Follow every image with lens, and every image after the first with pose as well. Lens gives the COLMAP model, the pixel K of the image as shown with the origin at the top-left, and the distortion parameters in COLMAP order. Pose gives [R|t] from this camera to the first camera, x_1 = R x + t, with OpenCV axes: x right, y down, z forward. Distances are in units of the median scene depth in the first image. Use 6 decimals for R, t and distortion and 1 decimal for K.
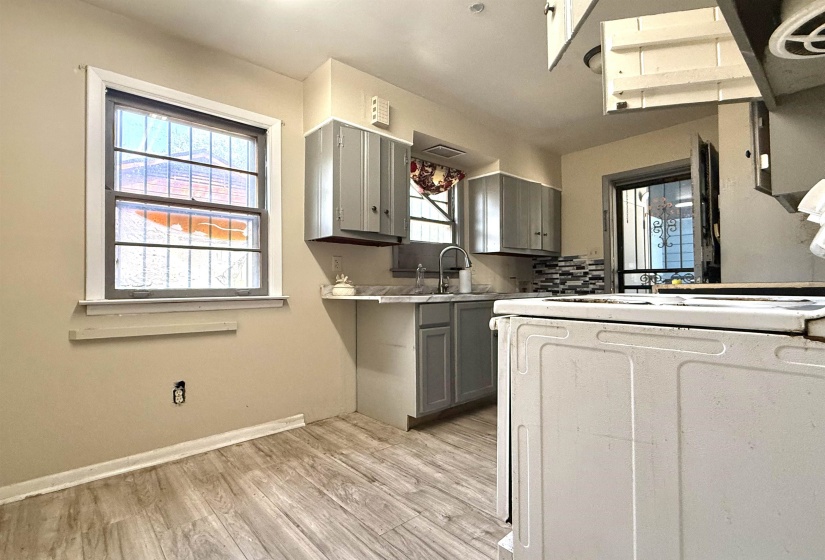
lens RADIAL K [[396.3, 0, 412.5], [0, 396.3, 280.0], [0, 0, 1]] dist [-0.000063, 0.000558]
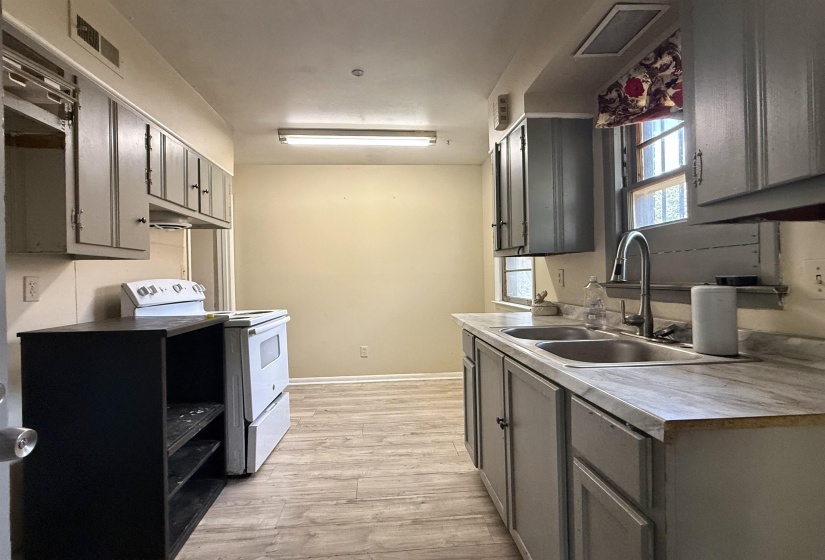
lens RADIAL K [[396.3, 0, 412.5], [0, 396.3, 280.0], [0, 0, 1]] dist [-0.000063, 0.000558]
pose [[-0.602176, 0.024999, -0.797972, 1.051929], [0.034255, 0.999398, 0.005460, -0.077457], [0.797628, -0.024047, -0.602670, 1.867041]]
